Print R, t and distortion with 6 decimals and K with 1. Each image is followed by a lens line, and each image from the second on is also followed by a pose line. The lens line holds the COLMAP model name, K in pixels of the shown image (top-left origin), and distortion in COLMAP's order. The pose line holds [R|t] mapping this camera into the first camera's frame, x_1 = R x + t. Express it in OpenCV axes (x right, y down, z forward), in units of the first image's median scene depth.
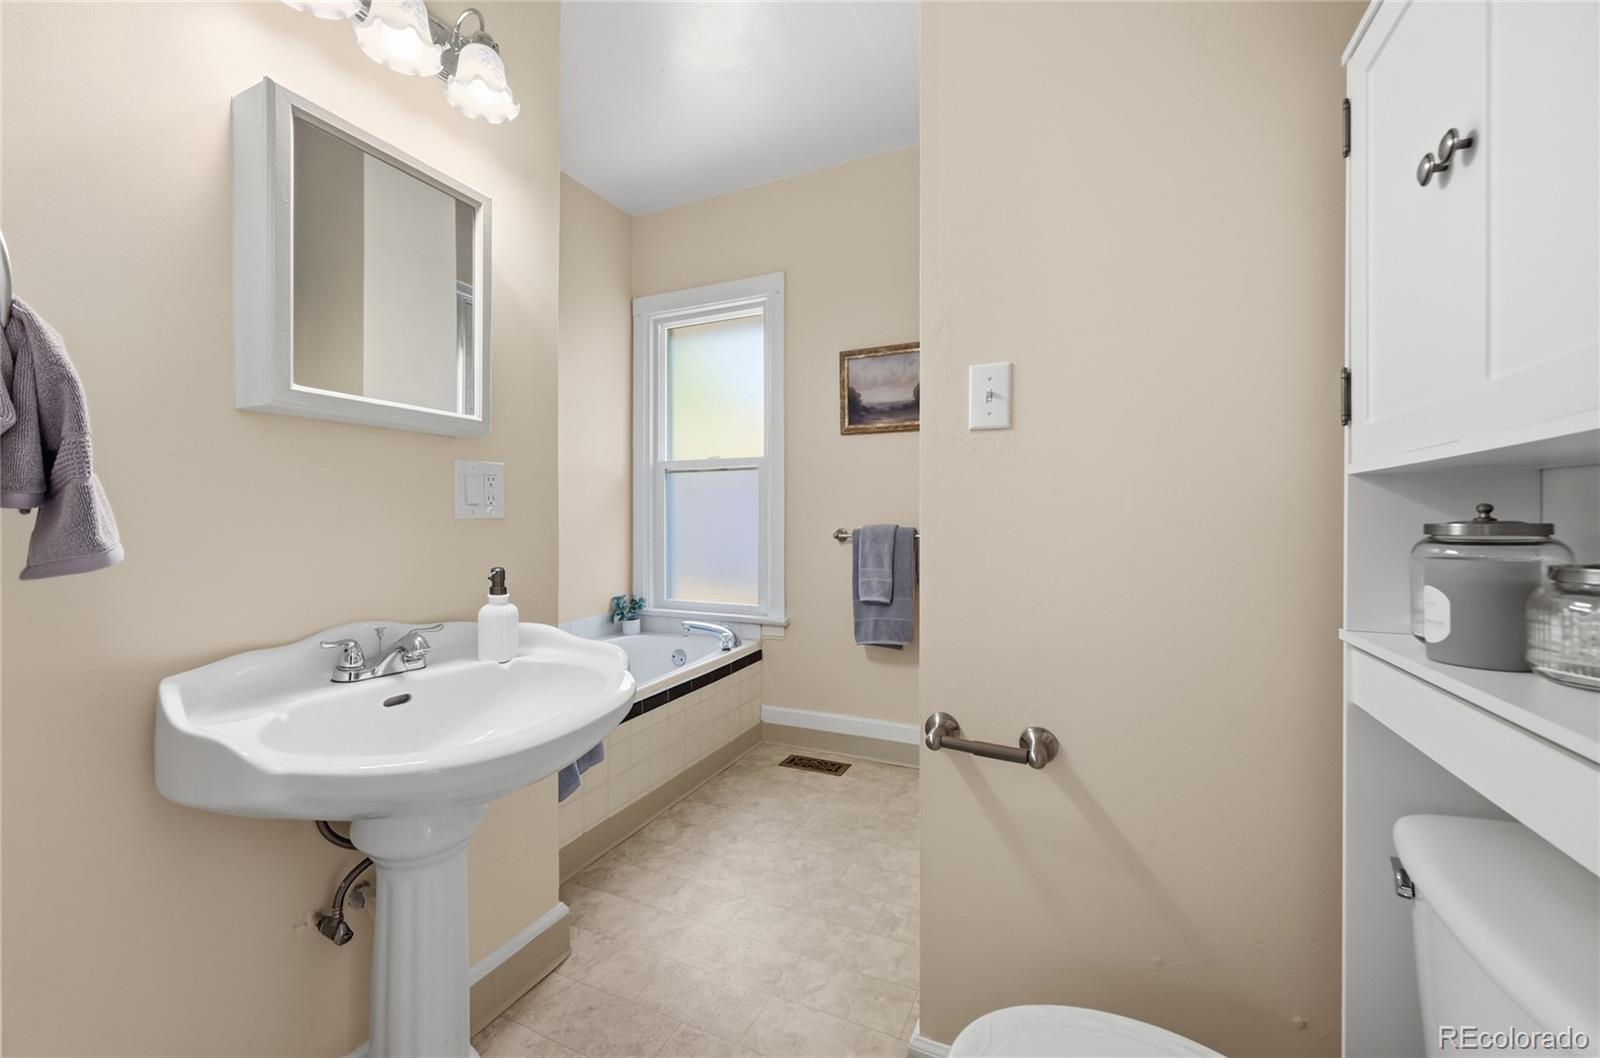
lens RADIAL K [[629.7, 0, 809.4], [0, 629.7, 523.4], [0, 0, 1]] dist [0.000993, -0.000016]
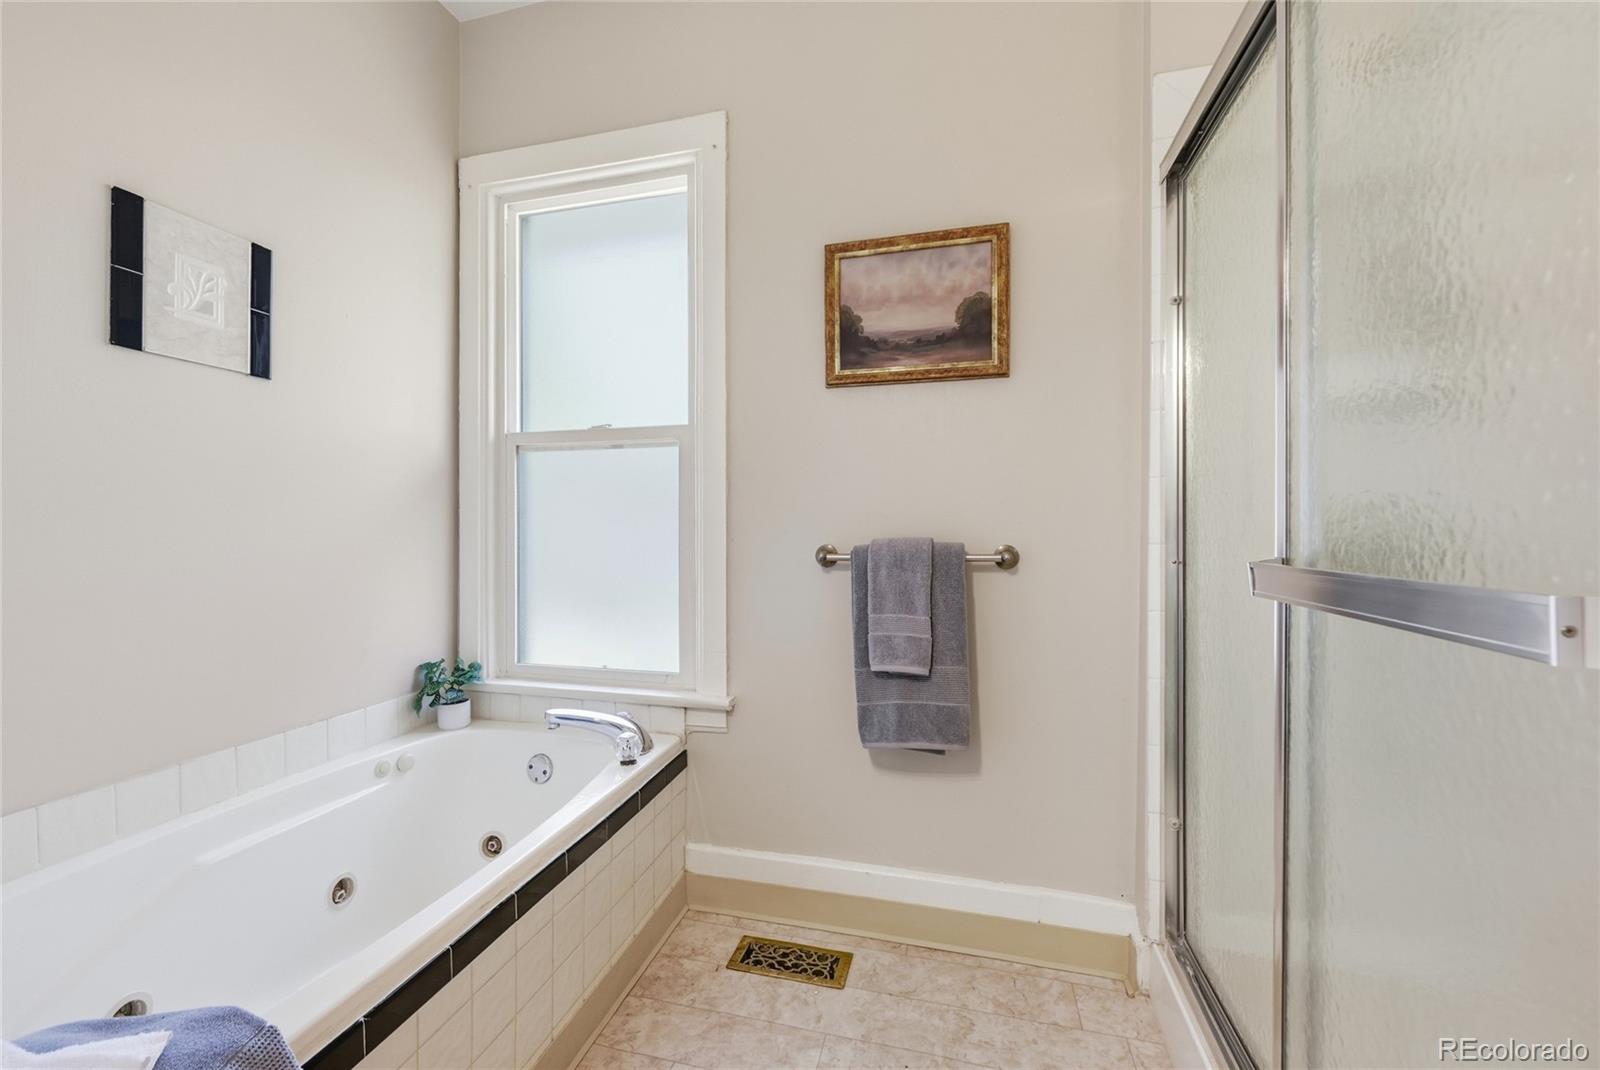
lens RADIAL K [[645.3, 0, 783.6], [0, 645.3, 526.2], [0, 0, 1]] dist [-0.000984, 0.000517]
pose [[0.987521, -0.001989, 0.157475, -0.085914], [0.003537, 0.999948, -0.009549, -0.003617], [-0.157448, 0.009986, 0.987477, 0.410994]]
